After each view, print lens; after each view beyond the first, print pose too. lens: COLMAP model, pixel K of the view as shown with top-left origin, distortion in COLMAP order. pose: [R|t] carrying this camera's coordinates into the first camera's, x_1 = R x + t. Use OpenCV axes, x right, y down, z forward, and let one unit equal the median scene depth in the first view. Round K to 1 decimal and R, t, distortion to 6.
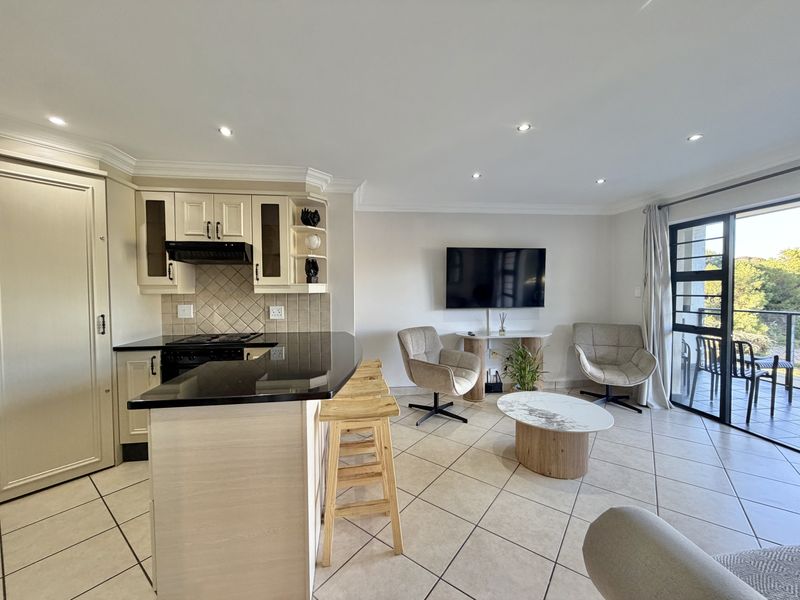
lens RADIAL K [[318.0, 0, 400.0], [0, 318.0, 300.0], [0, 0, 1]] dist [-0.000556, -0.000113]
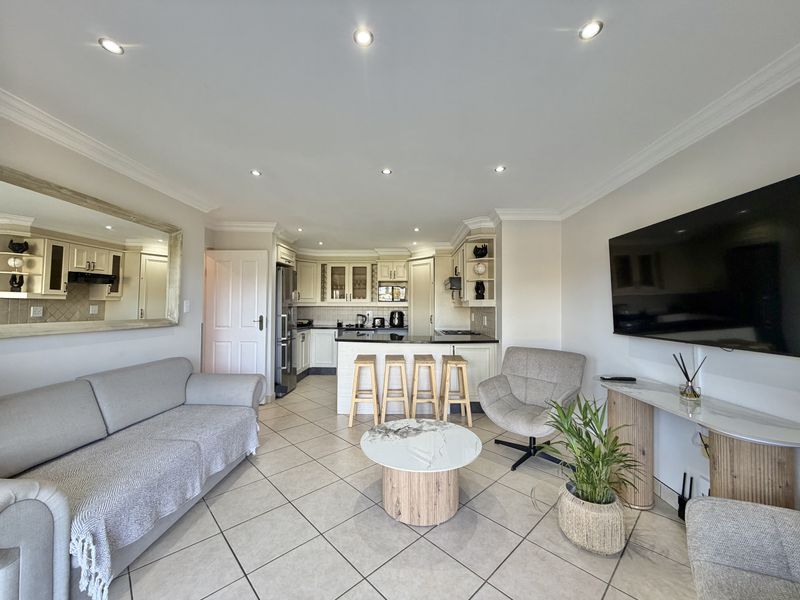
lens RADIAL K [[318.0, 0, 400.0], [0, 318.0, 300.0], [0, 0, 1]] dist [-0.000556, -0.000113]
pose [[-0.158027, -0.023253, -0.987161, 1.174735], [-0.038701, 0.999100, -0.017339, -0.013538], [0.986676, 0.035464, -0.158785, 0.941579]]
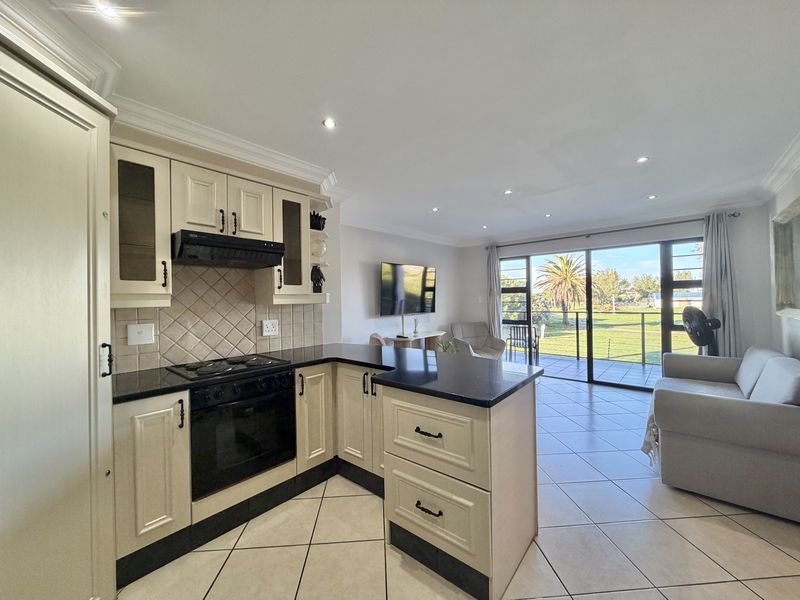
lens RADIAL K [[318.0, 0, 400.0], [0, 318.0, 300.0], [0, 0, 1]] dist [-0.000556, -0.000113]
pose [[0.747708, -0.007837, 0.663981, -0.771618], [0.033662, 0.999092, -0.026115, 0.000487], [-0.663174, 0.041877, 0.747293, 0.164499]]
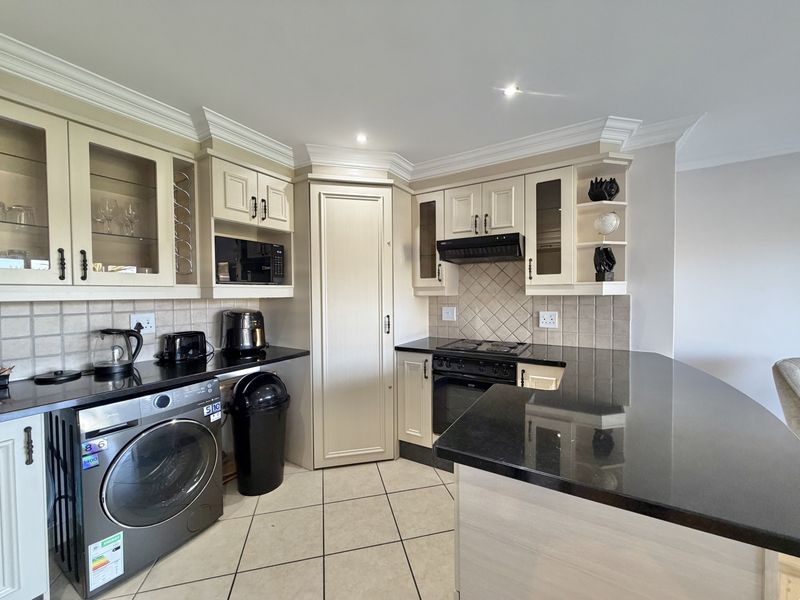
lens RADIAL K [[318.0, 0, 400.0], [0, 318.0, 300.0], [0, 0, 1]] dist [-0.000556, -0.000113]
pose [[0.778793, 0.010883, -0.627187, -0.200491], [-0.014380, 0.999896, -0.000507, -0.003743], [0.627116, 0.009414, 0.778869, 0.165455]]
